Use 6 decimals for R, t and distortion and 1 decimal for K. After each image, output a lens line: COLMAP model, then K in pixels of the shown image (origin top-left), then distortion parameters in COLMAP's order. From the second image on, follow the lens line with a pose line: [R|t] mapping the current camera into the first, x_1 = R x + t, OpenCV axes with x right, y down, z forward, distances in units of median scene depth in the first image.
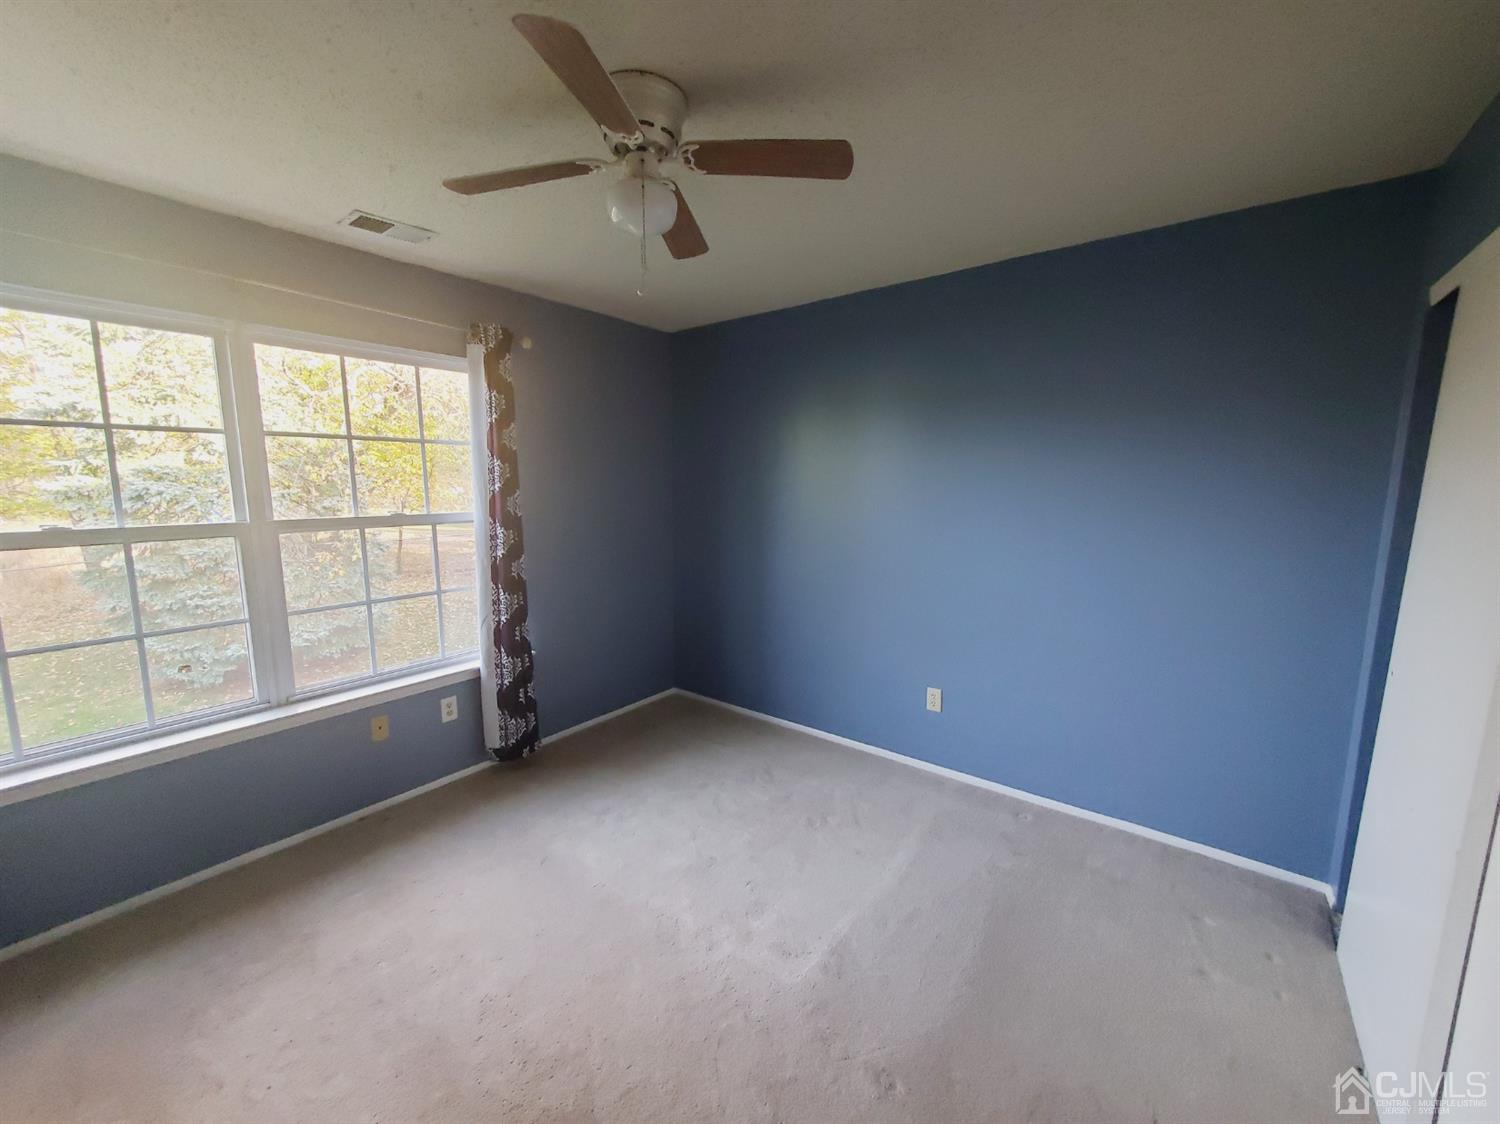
lens RADIAL K [[594.3, 0, 752.7], [0, 594.3, 554.4], [0, 0, 1]] dist [0.000211, 0.000236]
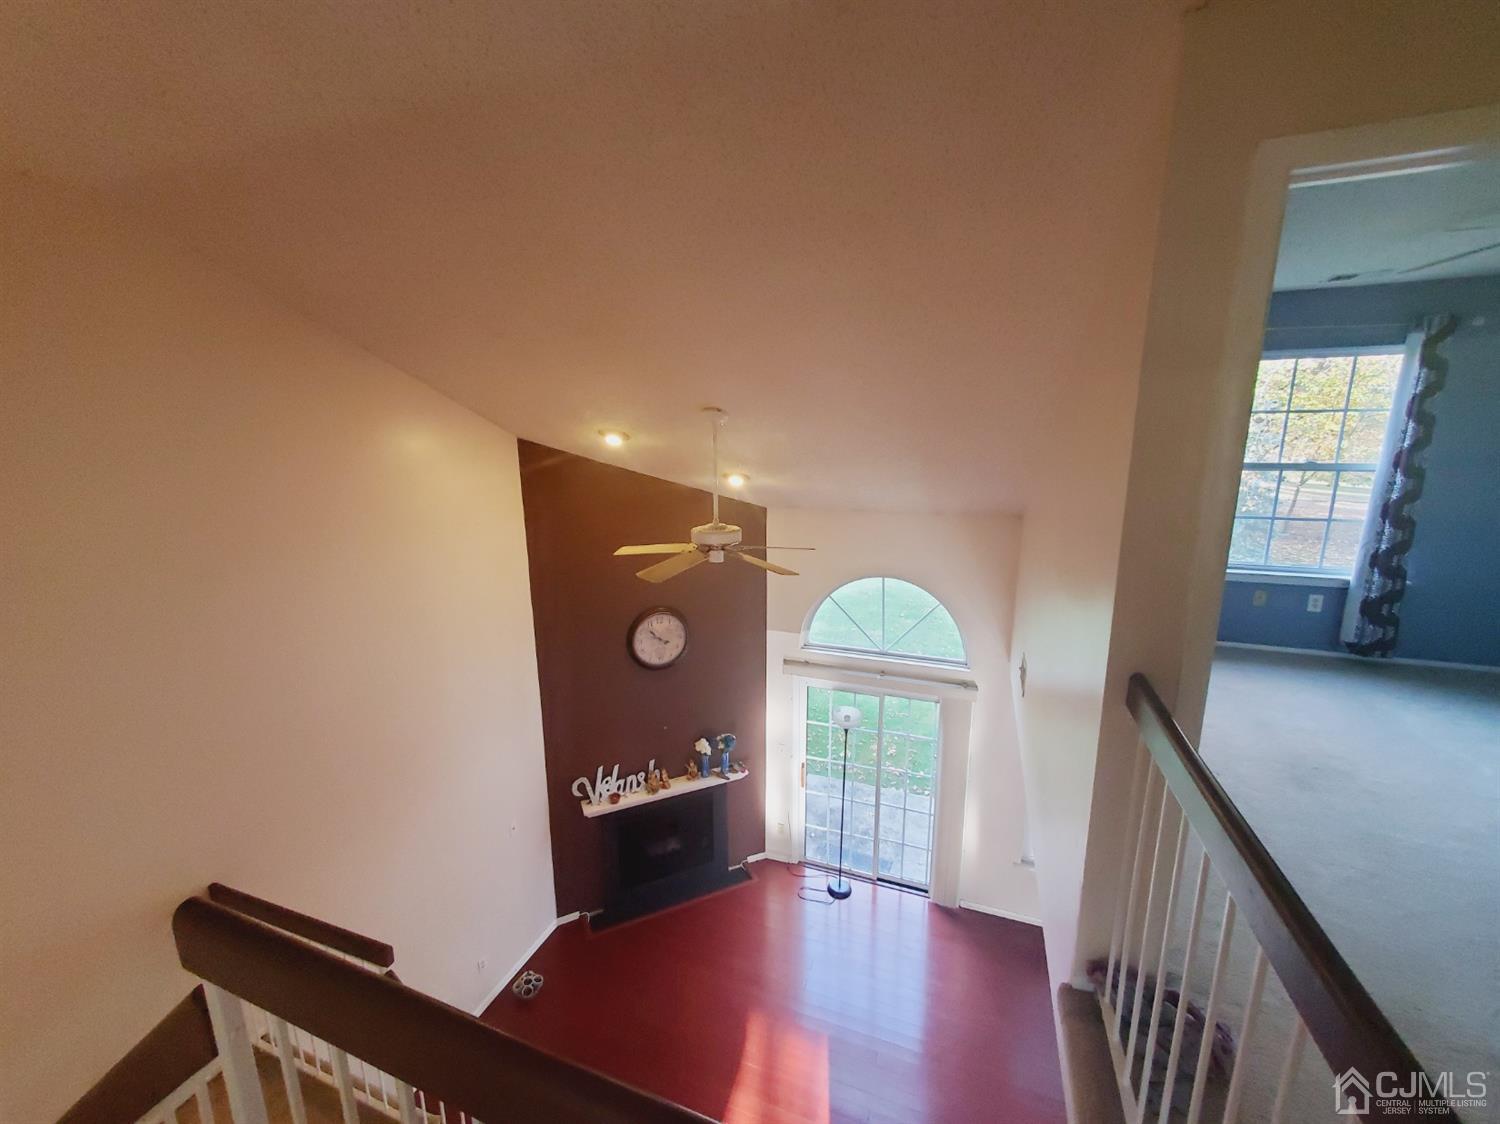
lens RADIAL K [[594.3, 0, 753.1], [0, 594.3, 551.3], [0, 0, 1]] dist [0.000211, 0.000236]
pose [[0.293142, 0.184675, -0.938063, 0.394149], [-0.127104, 0.979986, 0.153209, 0.093376], [0.947582, 0.074320, 0.310748, -0.702861]]
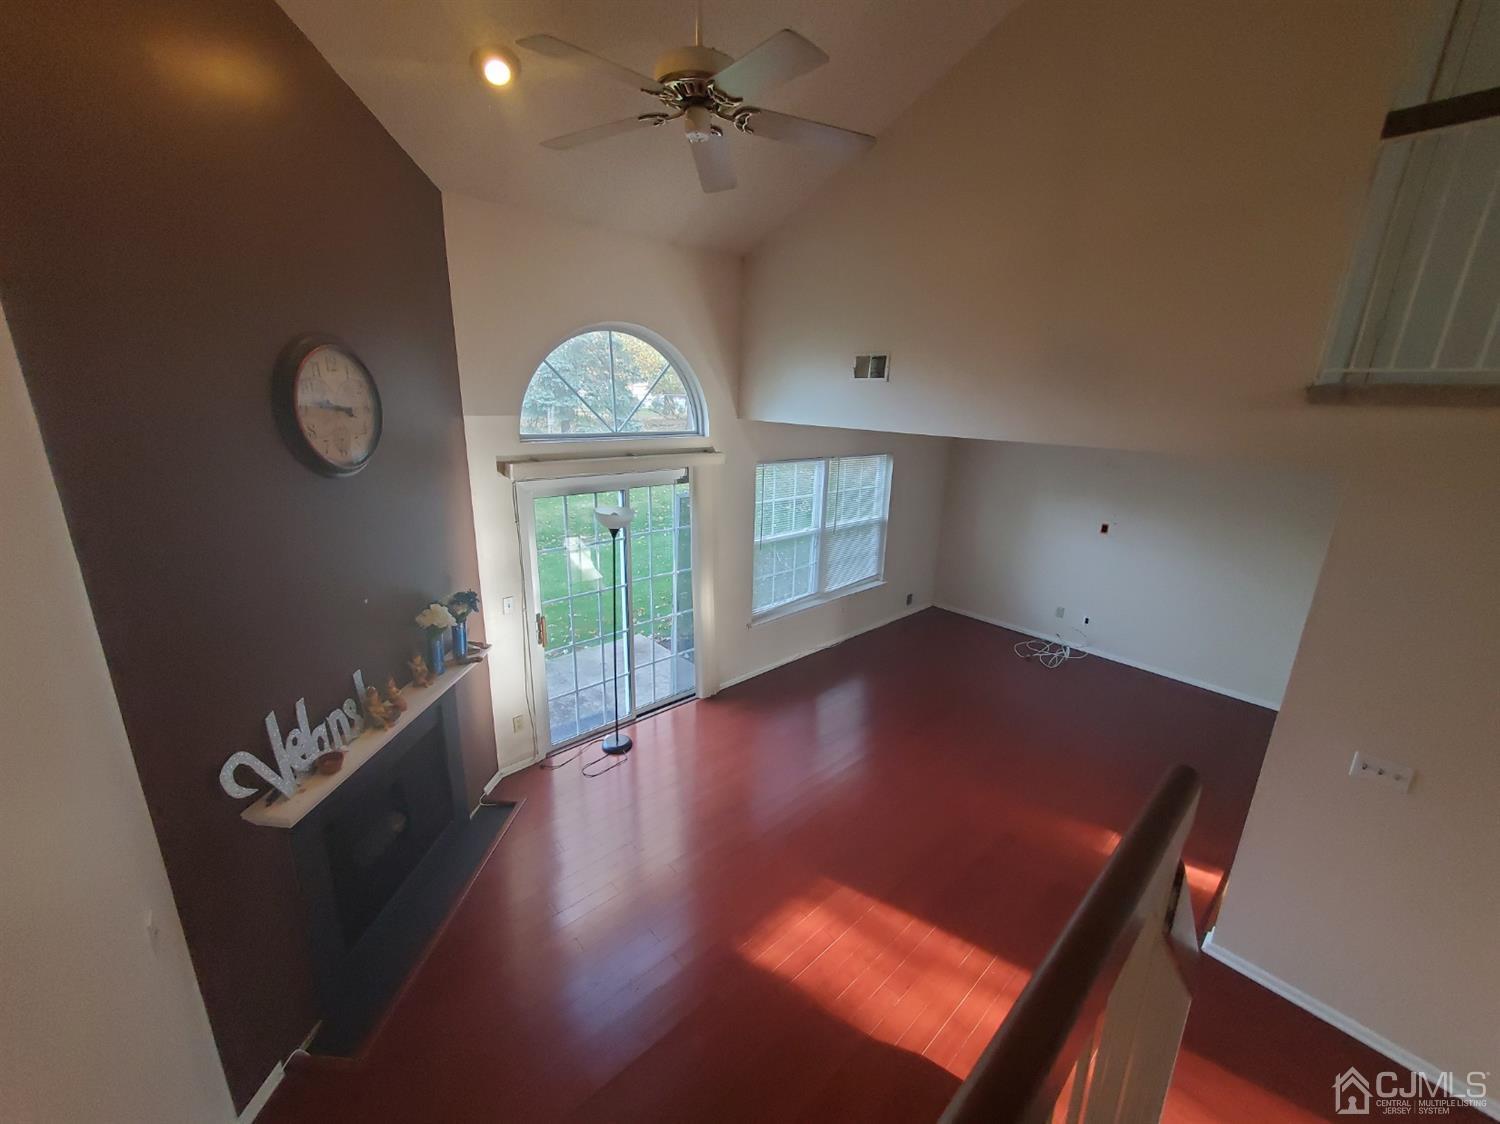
lens RADIAL K [[594.3, 0, 760.8], [0, 594.3, 554.0], [0, 0, 1]] dist [0.000211, 0.000236]
pose [[0.987241, 0.069362, -0.143335, -0.555103], [-0.051283, 0.990680, 0.126189, 0.711003], [0.150751, -0.117228, 0.981596, -1.143511]]
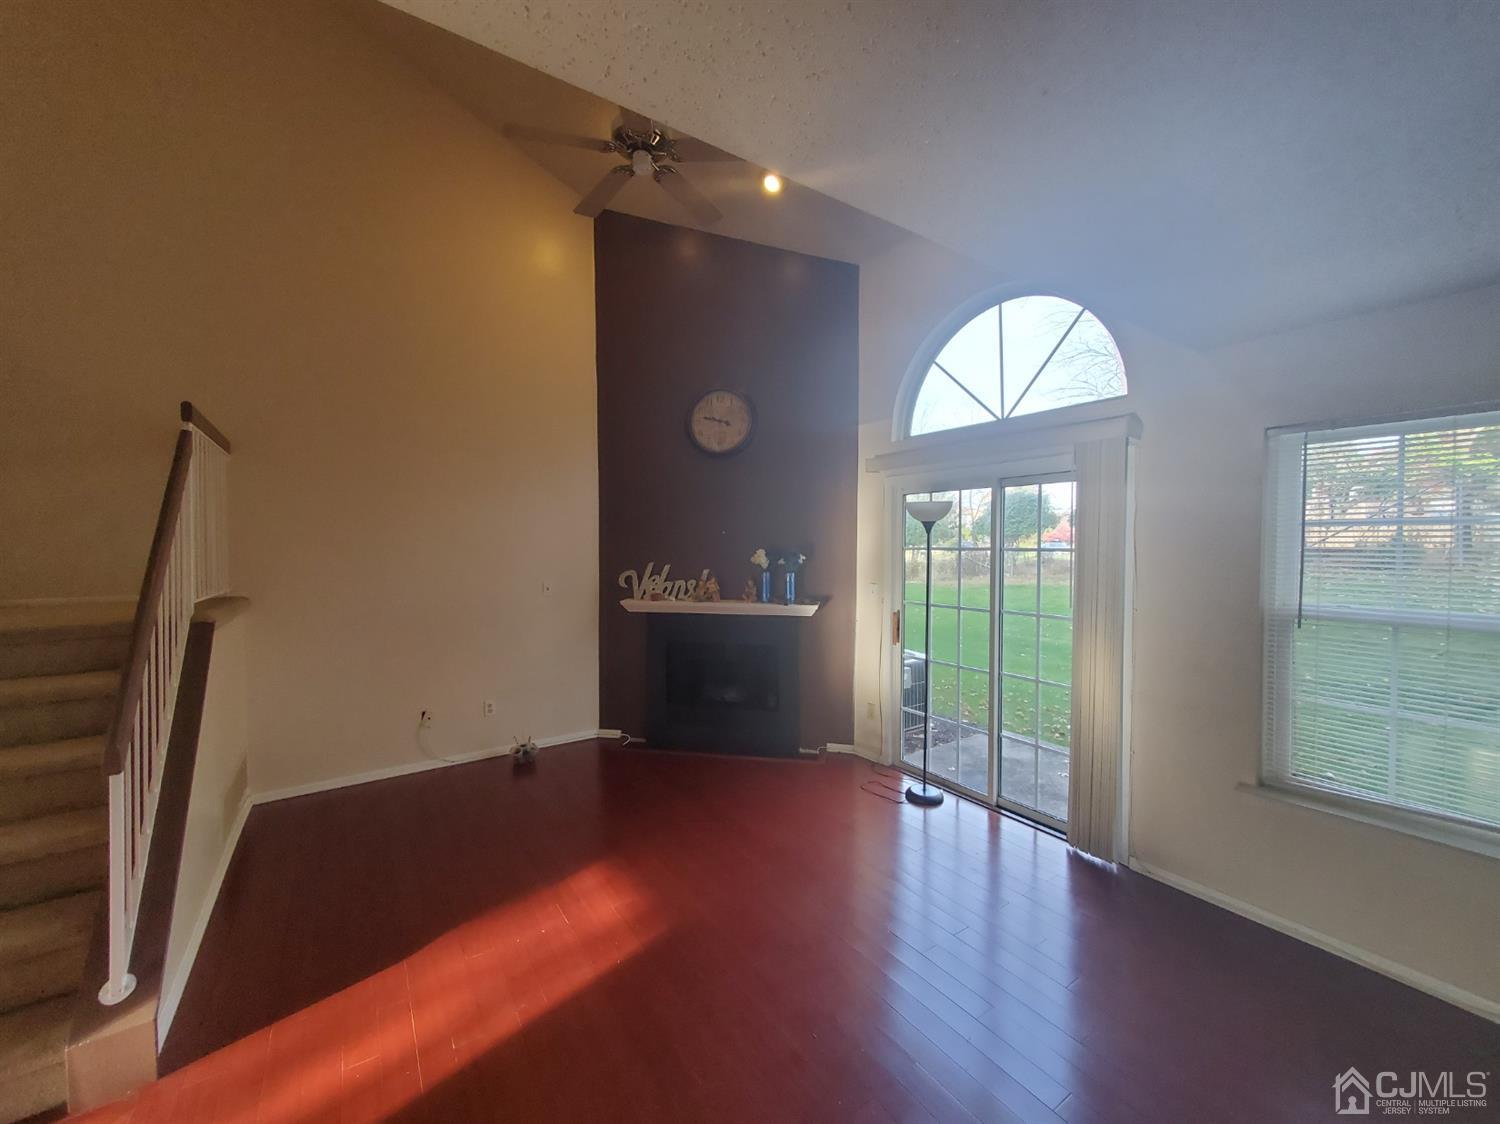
lens RADIAL K [[594.3, 0, 752.3], [0, 594.3, 560.4], [0, 0, 1]] dist [0.000211, 0.000236]
pose [[-0.313217, 0.022963, -0.949404, 0.159484], [-0.130127, 0.989241, 0.066856, 0.884924], [0.940724, 0.144483, -0.306859, 0.192413]]
